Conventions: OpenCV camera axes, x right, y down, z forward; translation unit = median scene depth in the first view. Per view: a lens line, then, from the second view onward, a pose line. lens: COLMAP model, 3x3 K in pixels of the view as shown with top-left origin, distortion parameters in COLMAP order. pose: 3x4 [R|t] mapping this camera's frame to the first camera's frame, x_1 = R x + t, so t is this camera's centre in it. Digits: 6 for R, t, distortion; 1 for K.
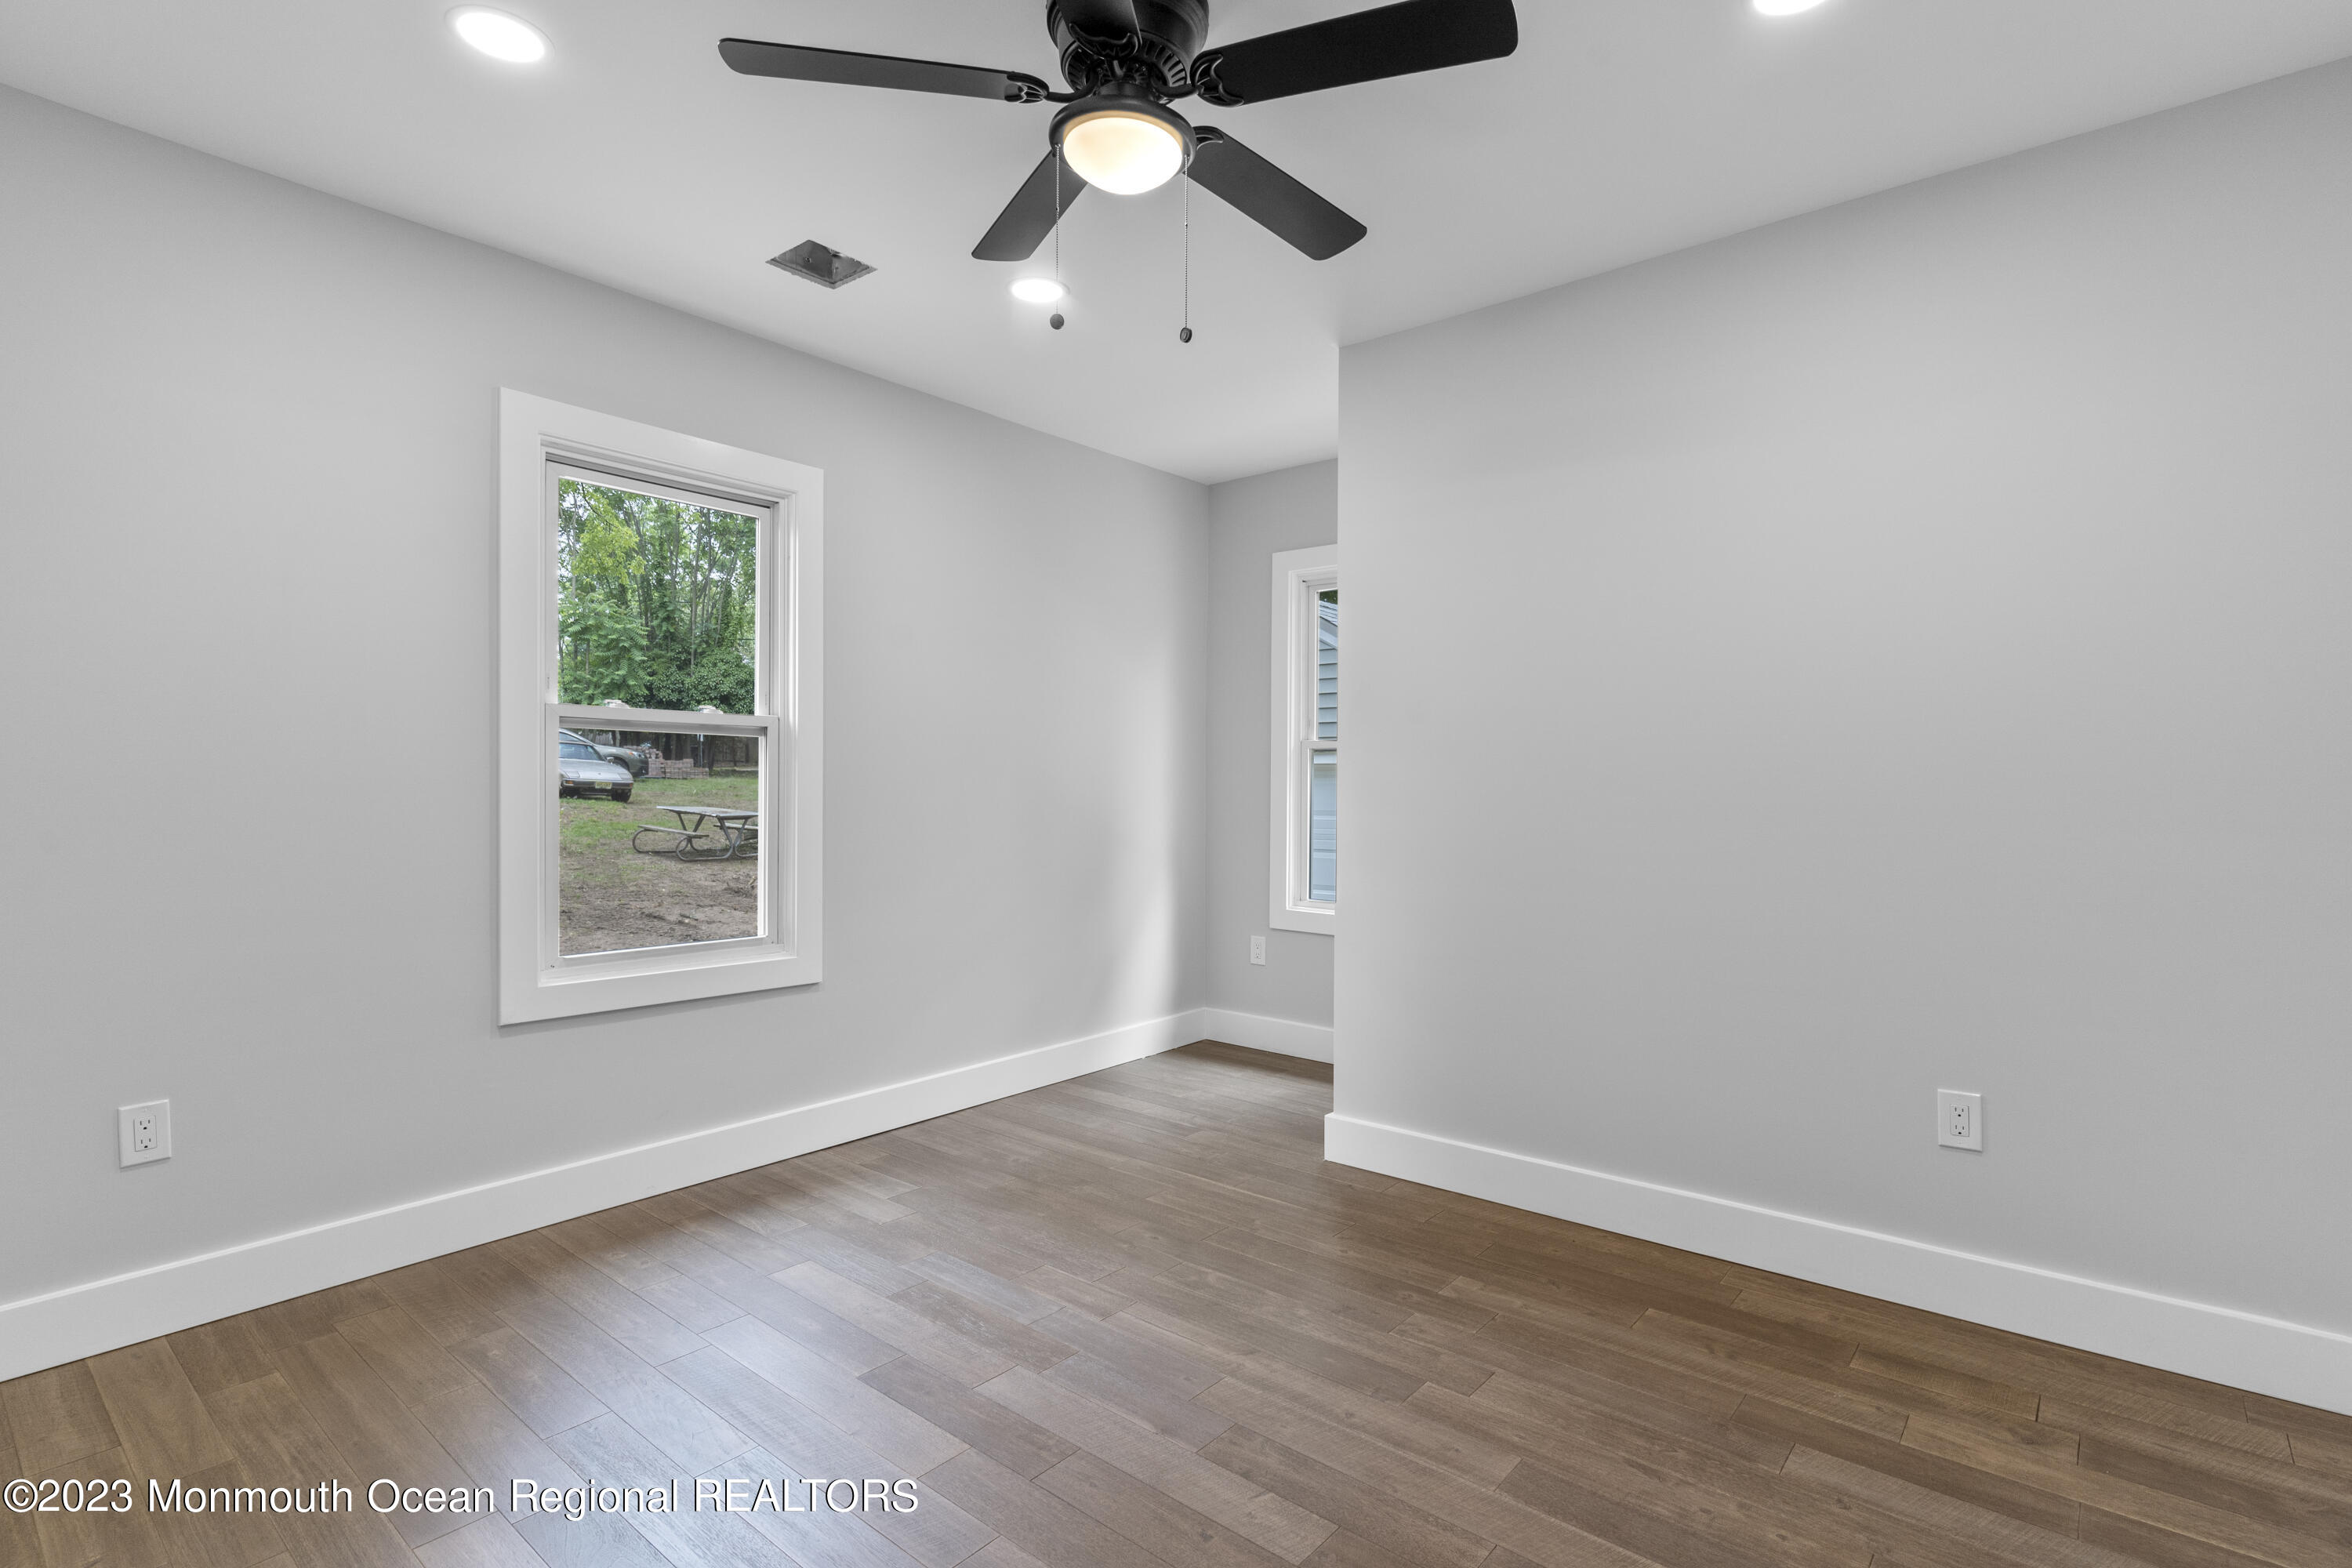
lens RADIAL K [[1138.7, 0, 1199.9], [0, 1138.7, 786.0], [0, 0, 1]] dist [0.000520, 0.000008]
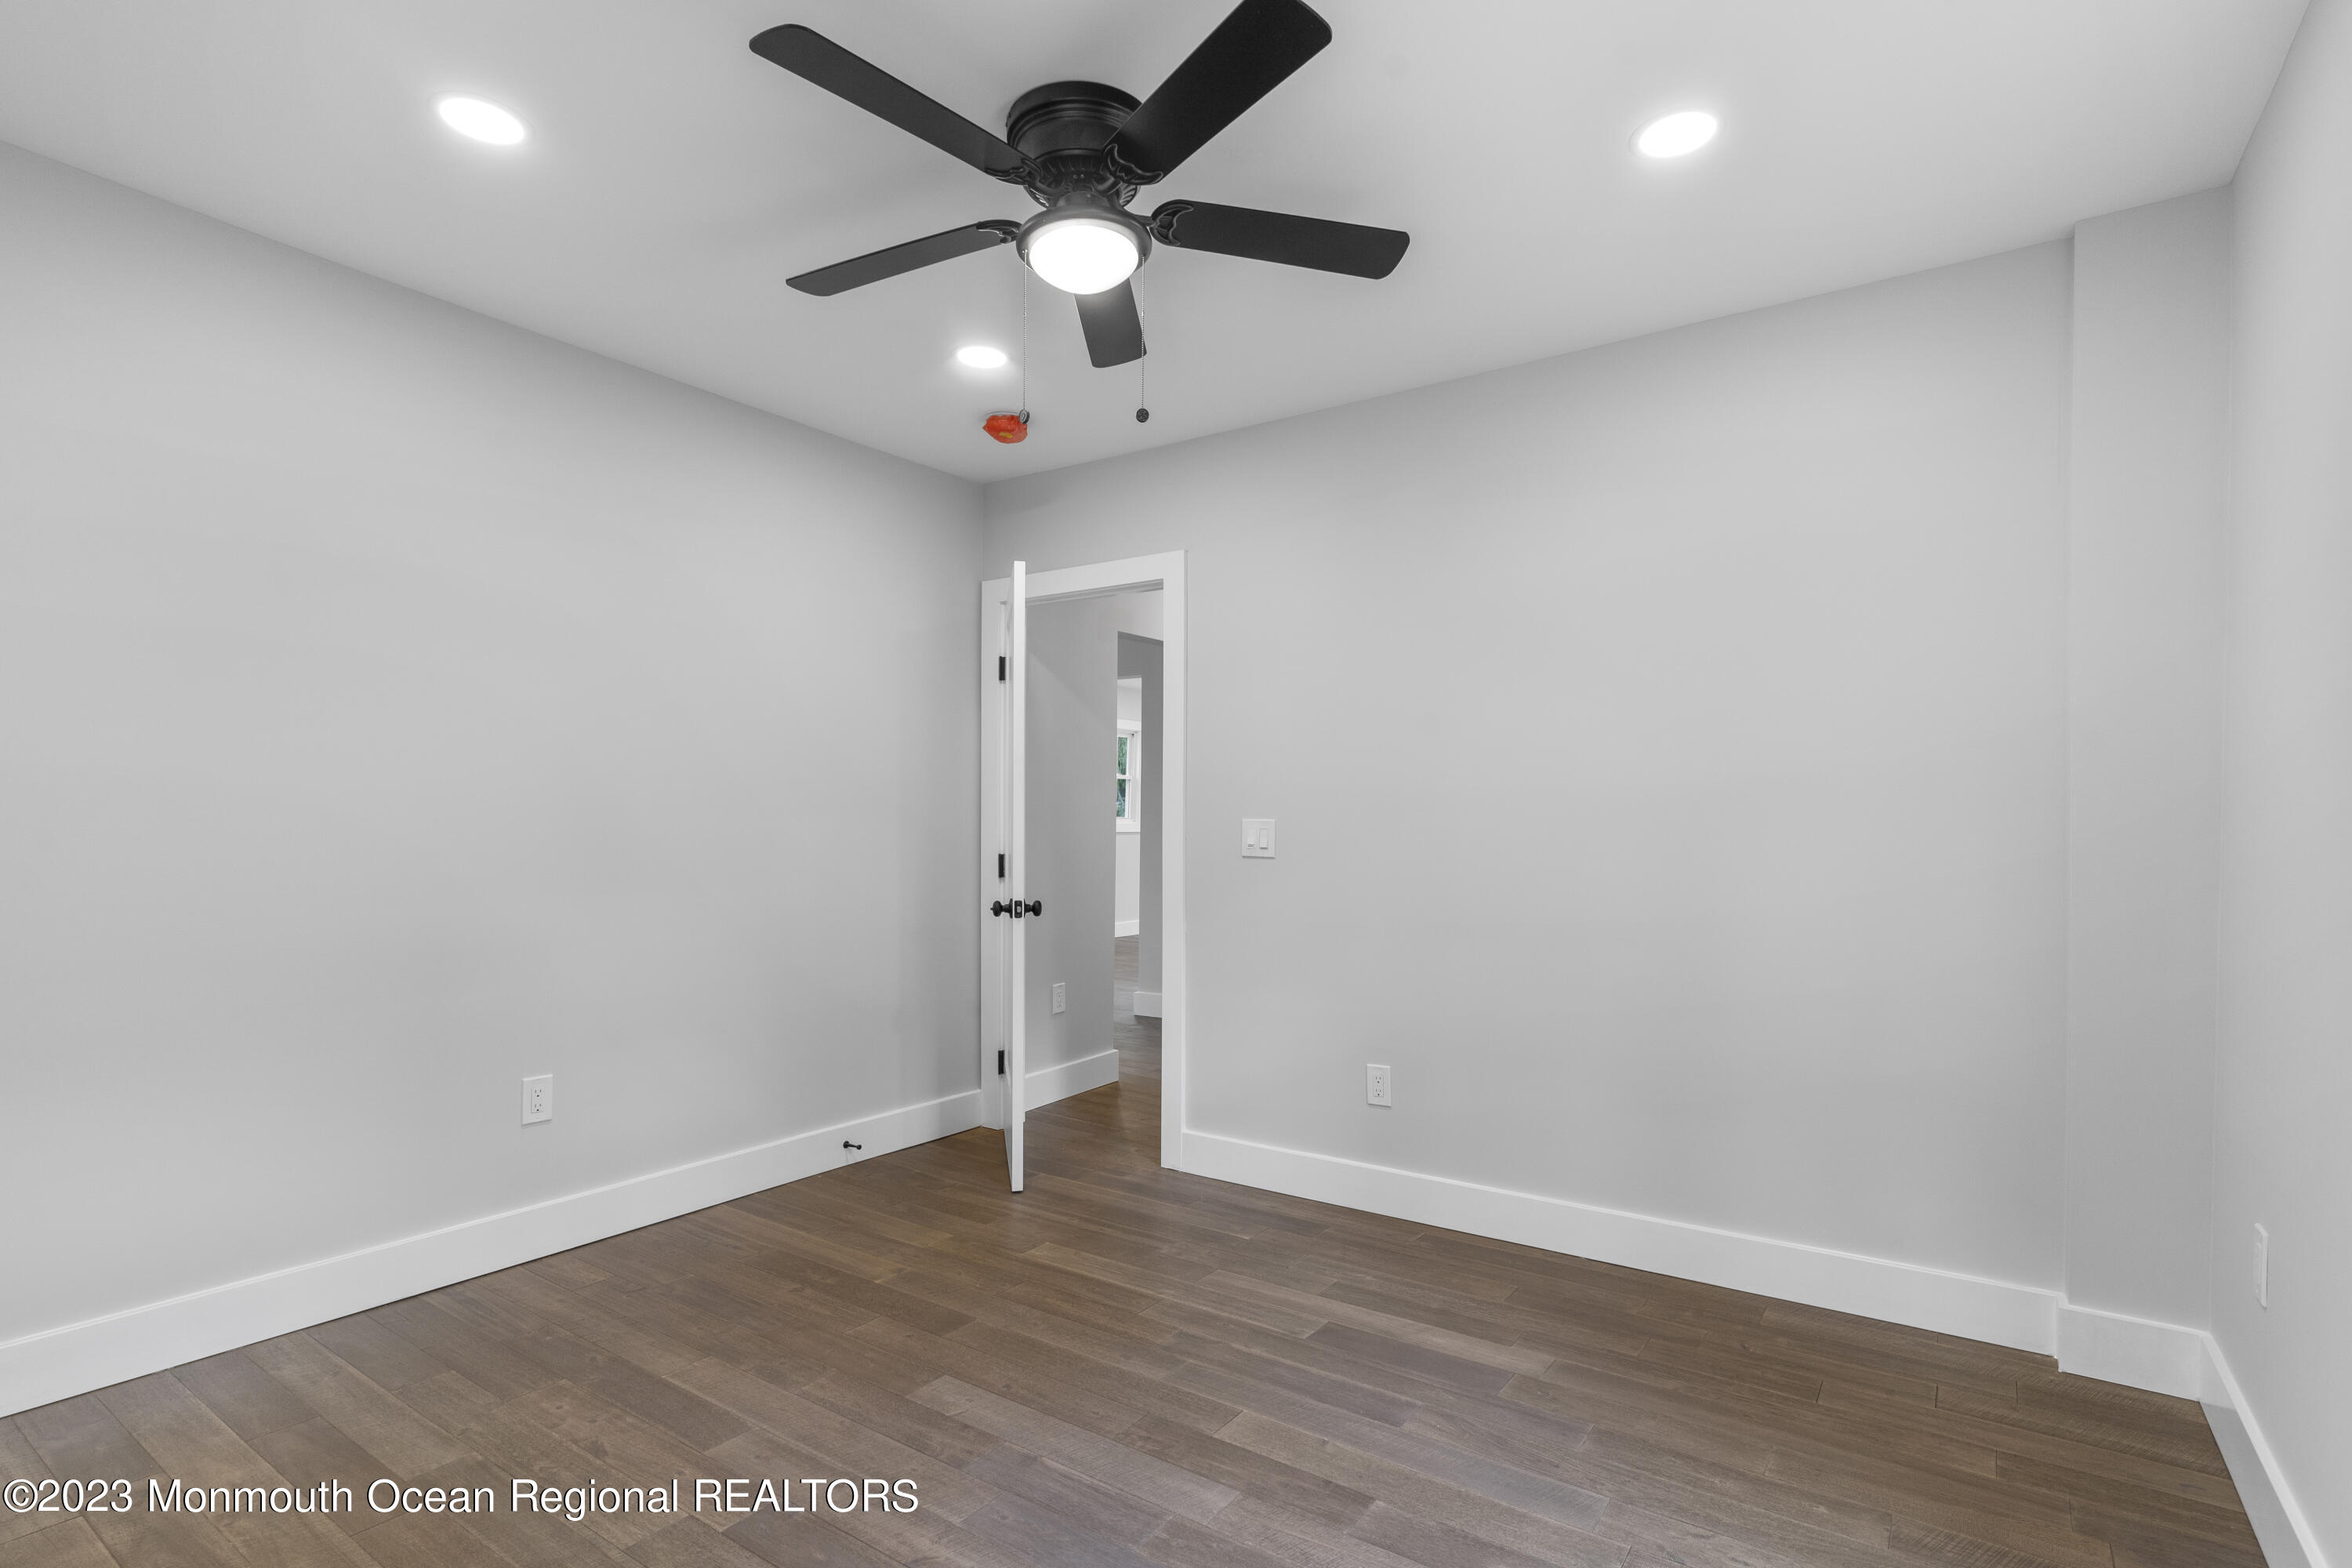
lens RADIAL K [[1138.7, 0, 1199.9], [0, 1138.7, 786.0], [0, 0, 1]] dist [0.000520, 0.000008]
pose [[-0.996655, -0.012880, -0.080697, -0.093563], [-0.010910, 0.999633, -0.024800, -0.021711], [0.080987, -0.023837, -0.996430, 2.147285]]
